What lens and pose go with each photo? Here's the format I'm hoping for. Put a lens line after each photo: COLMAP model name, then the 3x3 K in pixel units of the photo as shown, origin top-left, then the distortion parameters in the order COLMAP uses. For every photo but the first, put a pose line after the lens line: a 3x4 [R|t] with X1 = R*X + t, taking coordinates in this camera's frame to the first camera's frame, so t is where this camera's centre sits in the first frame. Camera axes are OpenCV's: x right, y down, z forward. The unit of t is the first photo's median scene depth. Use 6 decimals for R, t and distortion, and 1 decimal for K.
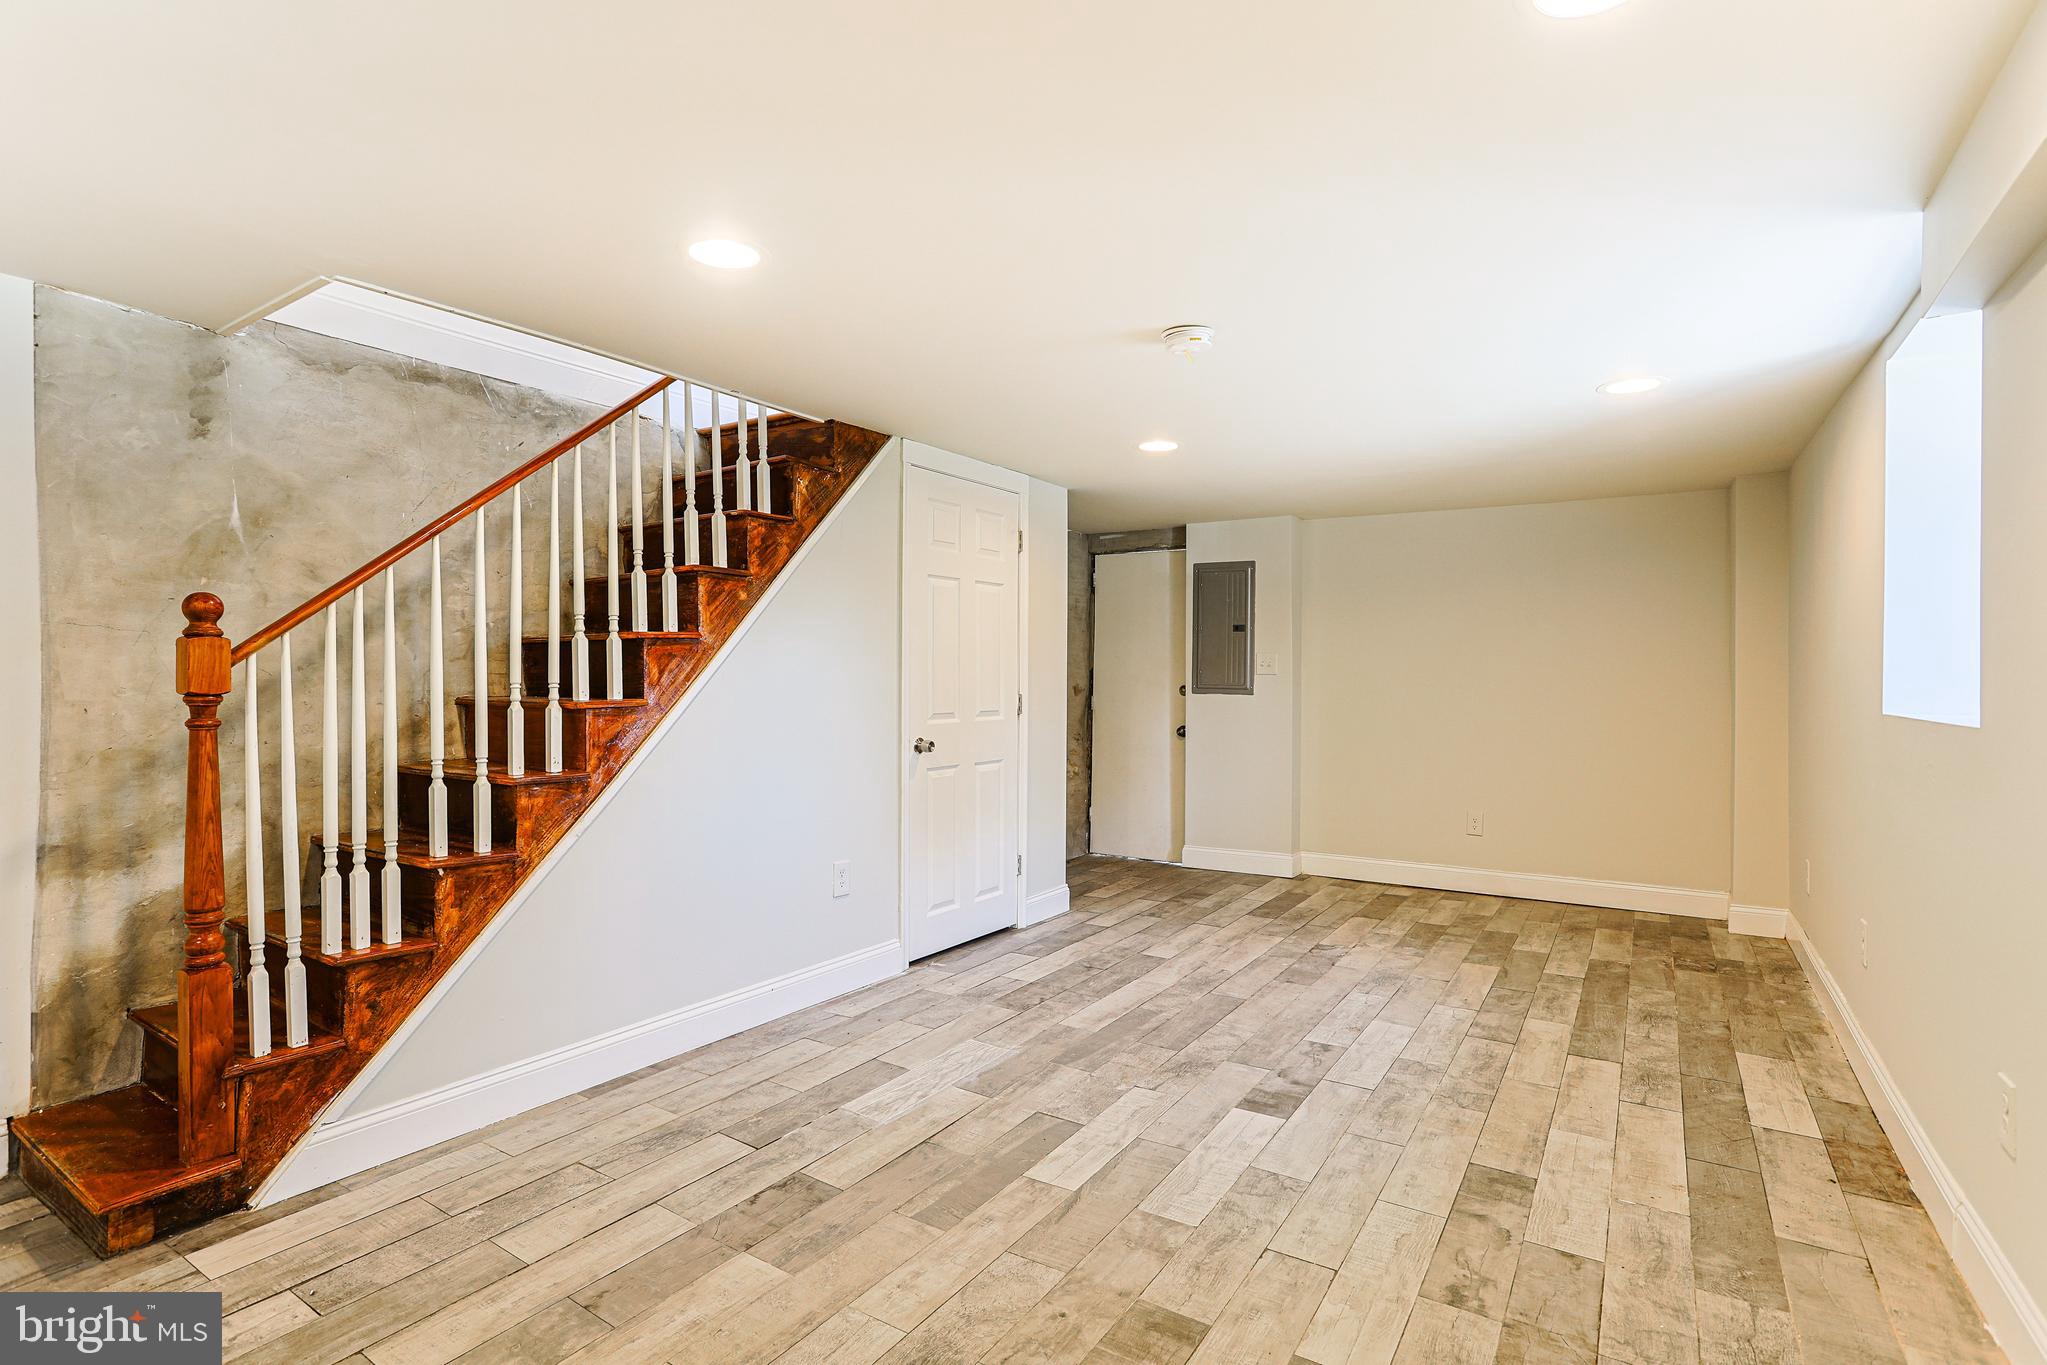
lens RADIAL K [[1003.3, 0, 1023.5], [0, 1003.3, 682.5], [0, 0, 1]] dist [-0.043714, 0.022422]
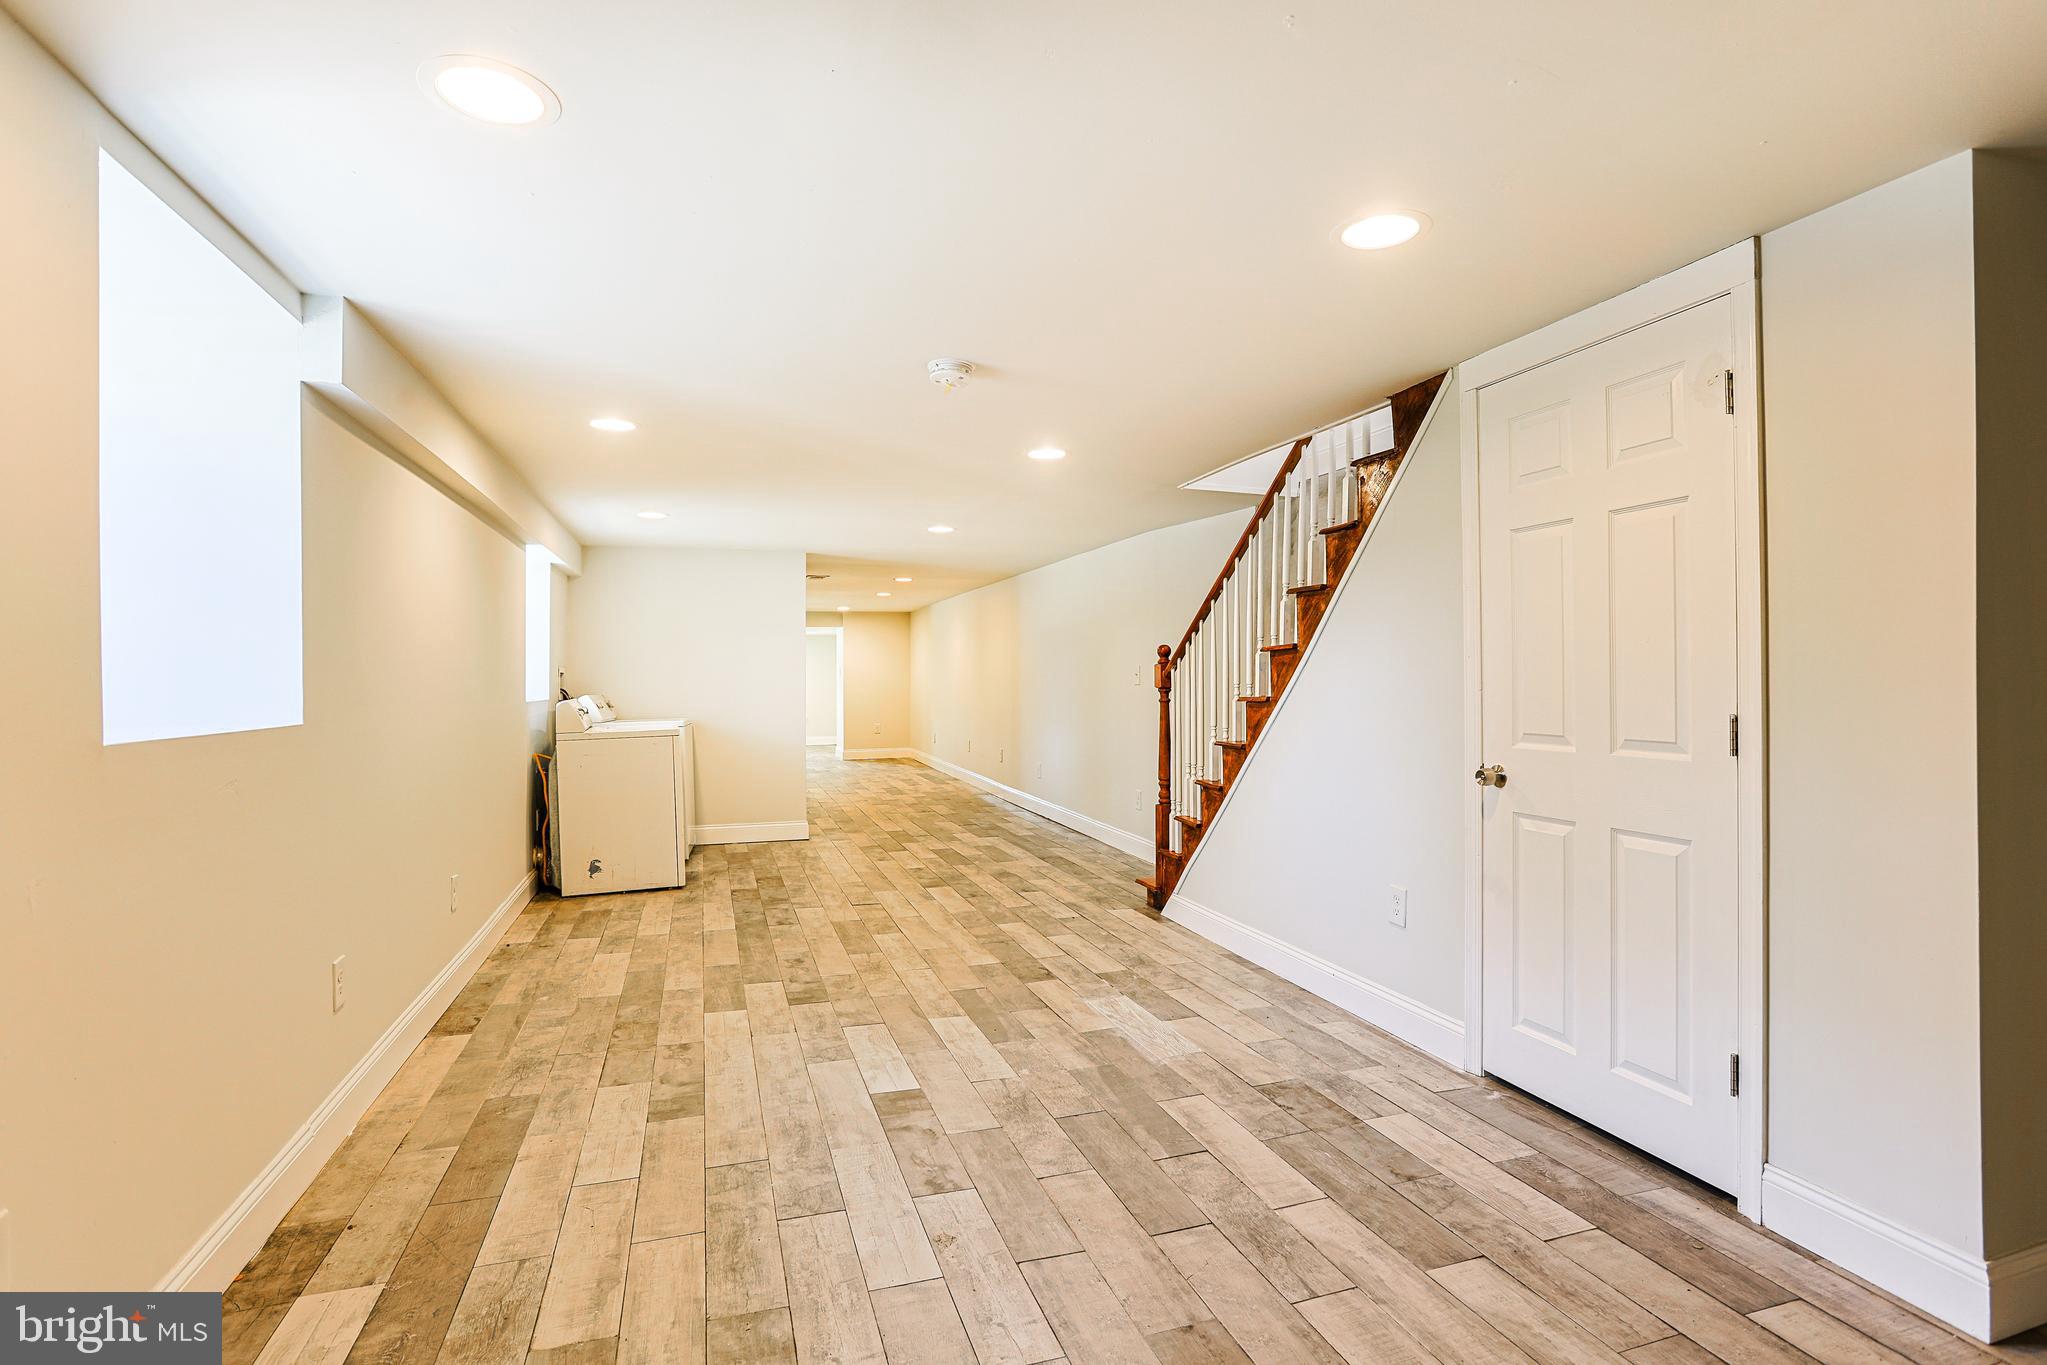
lens RADIAL K [[1003.3, 0, 1023.5], [0, 1003.3, 682.5], [0, 0, 1]] dist [-0.043714, 0.022422]
pose [[-0.638816, 0.001033, -0.769359, 0.930099], [0.002768, 0.999996, -0.000956, -0.003152], [0.769354, -0.002741, -0.638816, 1.712536]]
